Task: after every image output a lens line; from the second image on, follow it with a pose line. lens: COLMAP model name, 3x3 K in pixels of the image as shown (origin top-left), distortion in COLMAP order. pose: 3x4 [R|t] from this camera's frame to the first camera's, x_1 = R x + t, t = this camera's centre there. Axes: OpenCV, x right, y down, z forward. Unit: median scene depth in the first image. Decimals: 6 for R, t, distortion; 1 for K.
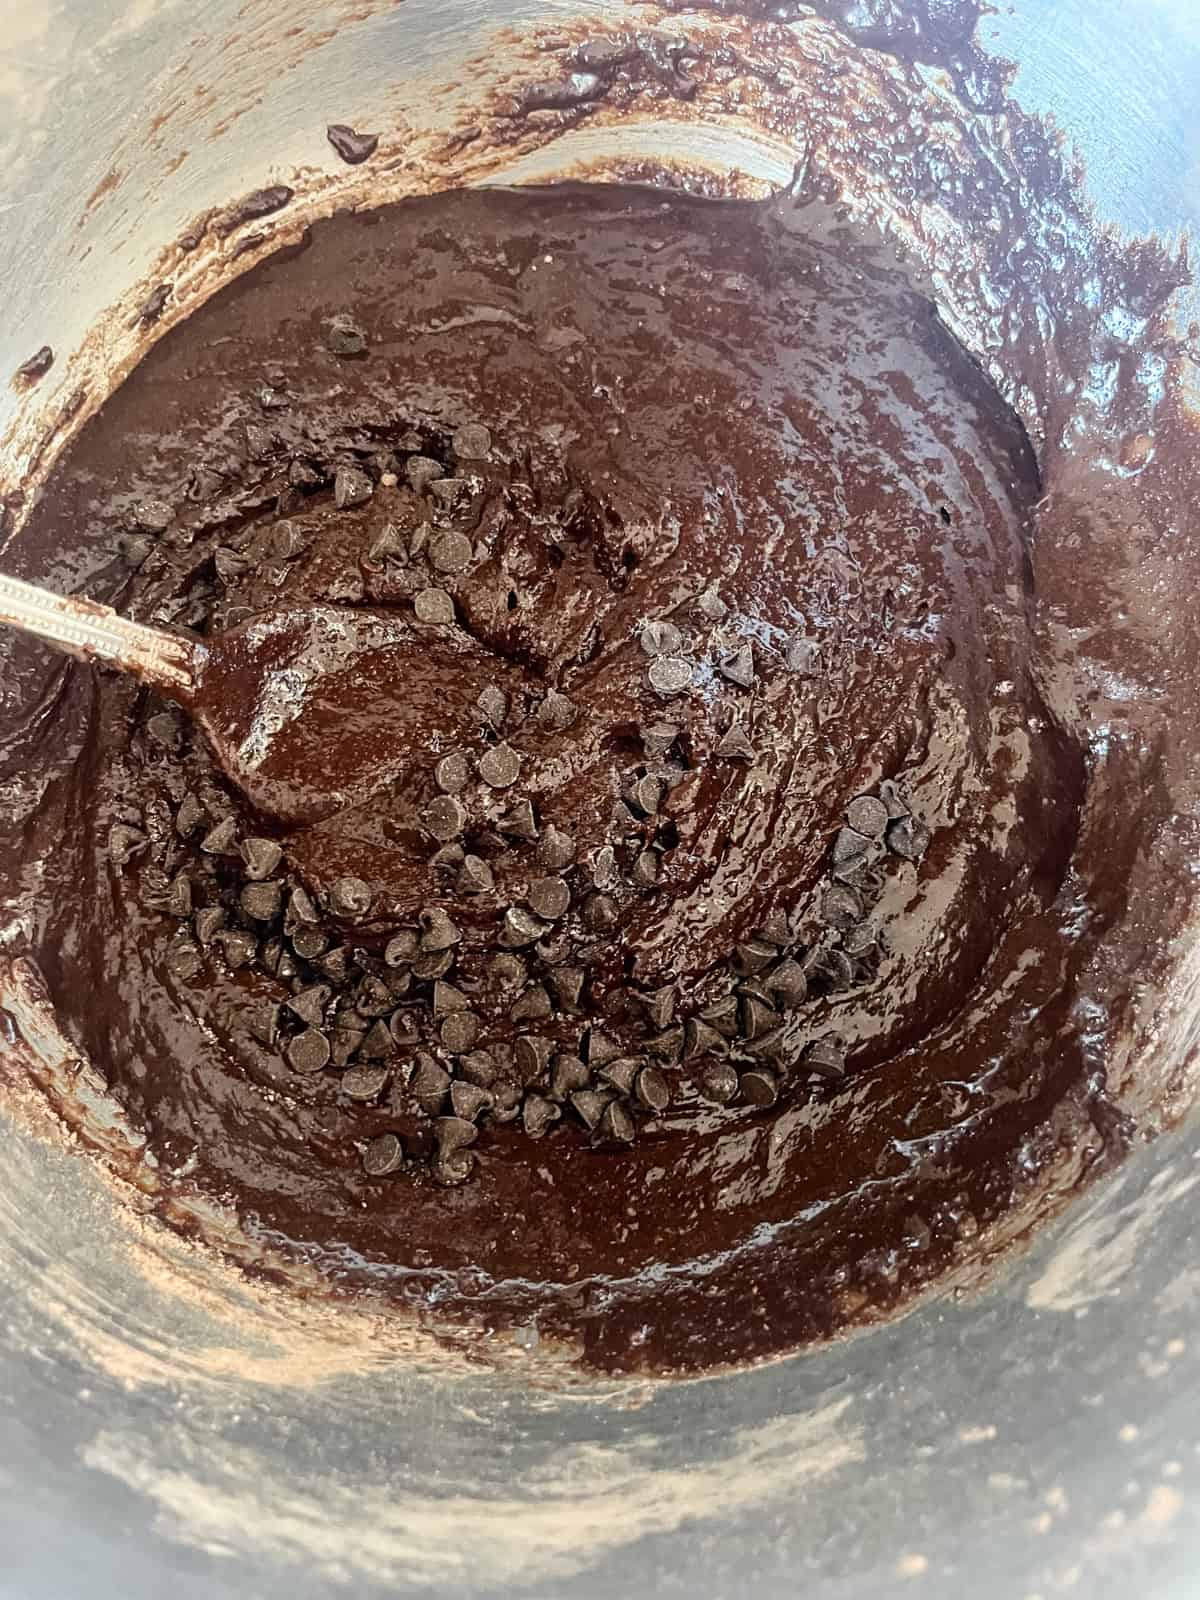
lens RADIAL K [[1159.2, 0, 600.0], [0, 1159.2, 800.0], [0, 0, 1]] dist [0.173949, -0.185187]
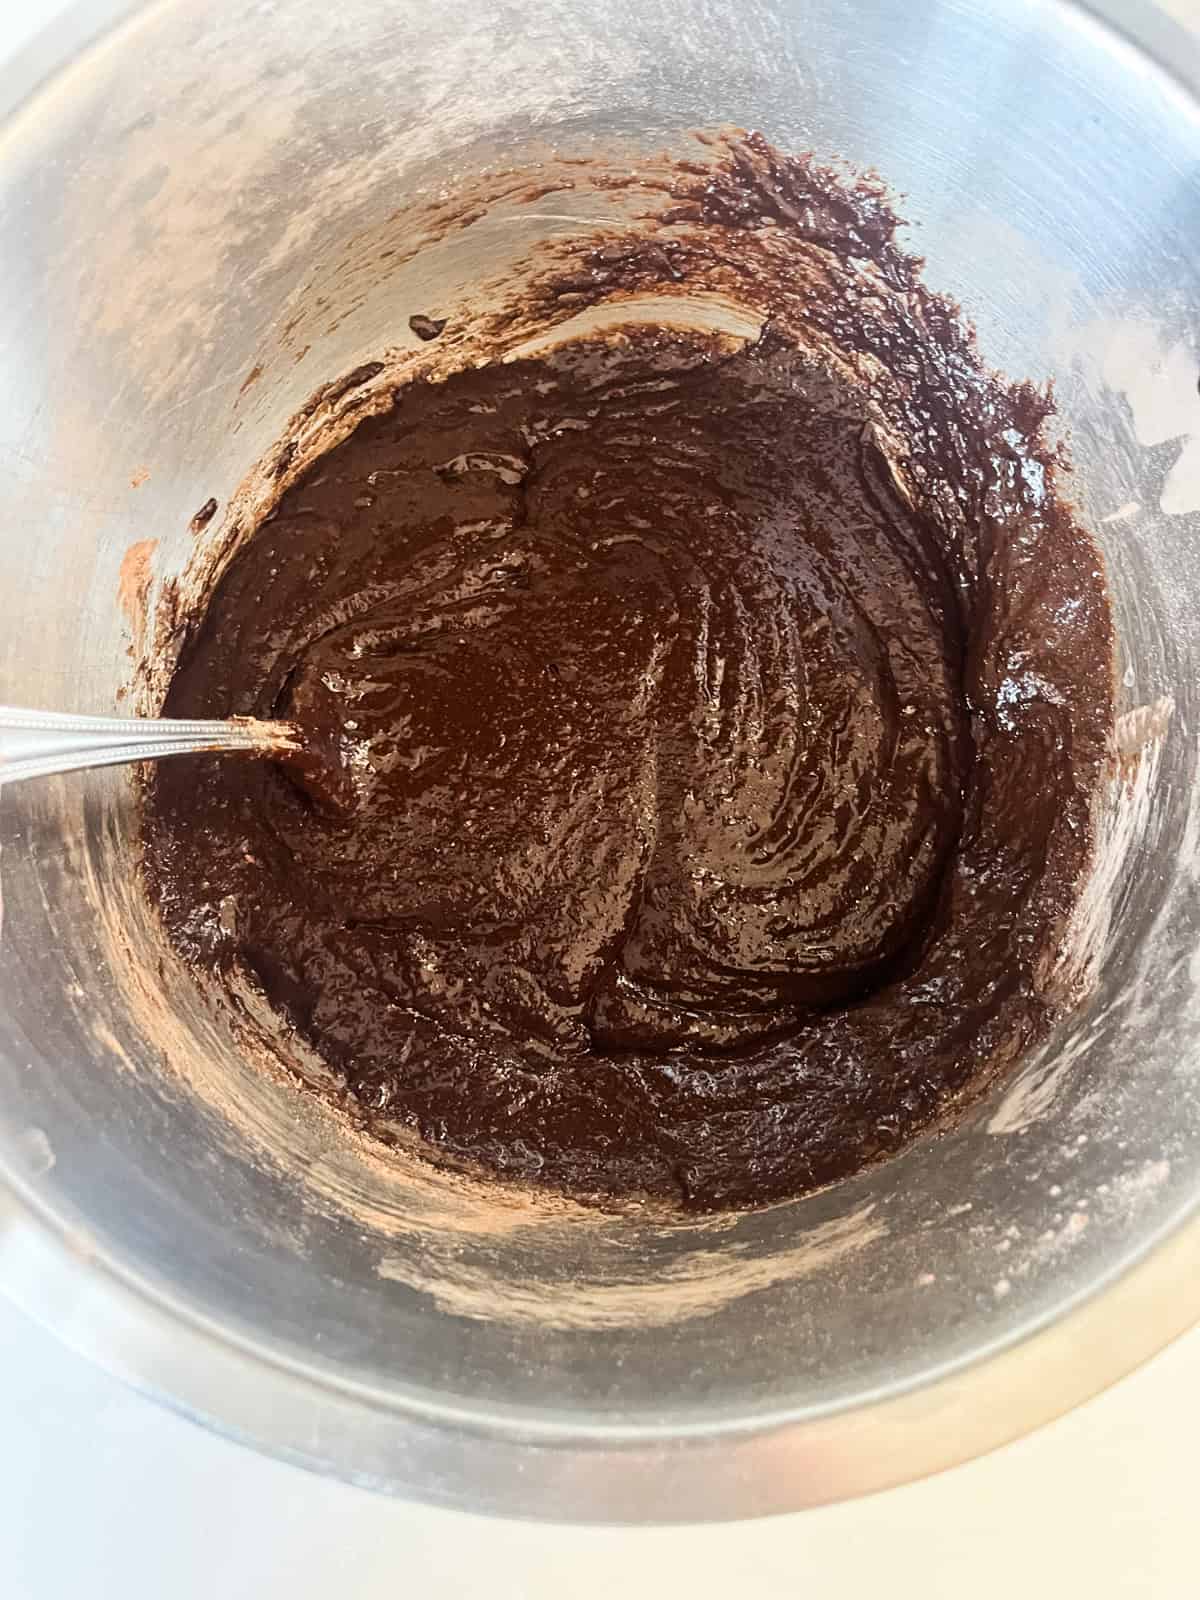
lens RADIAL K [[1159.2, 0, 600.0], [0, 1159.2, 800.0], [0, 0, 1]] dist [0.173949, -0.185187]
pose [[0.996793, -0.069016, 0.040515, -0.119494], [0.068934, 0.997615, 0.003426, -0.021959], [-0.040654, -0.000623, 0.999173, -0.350073]]
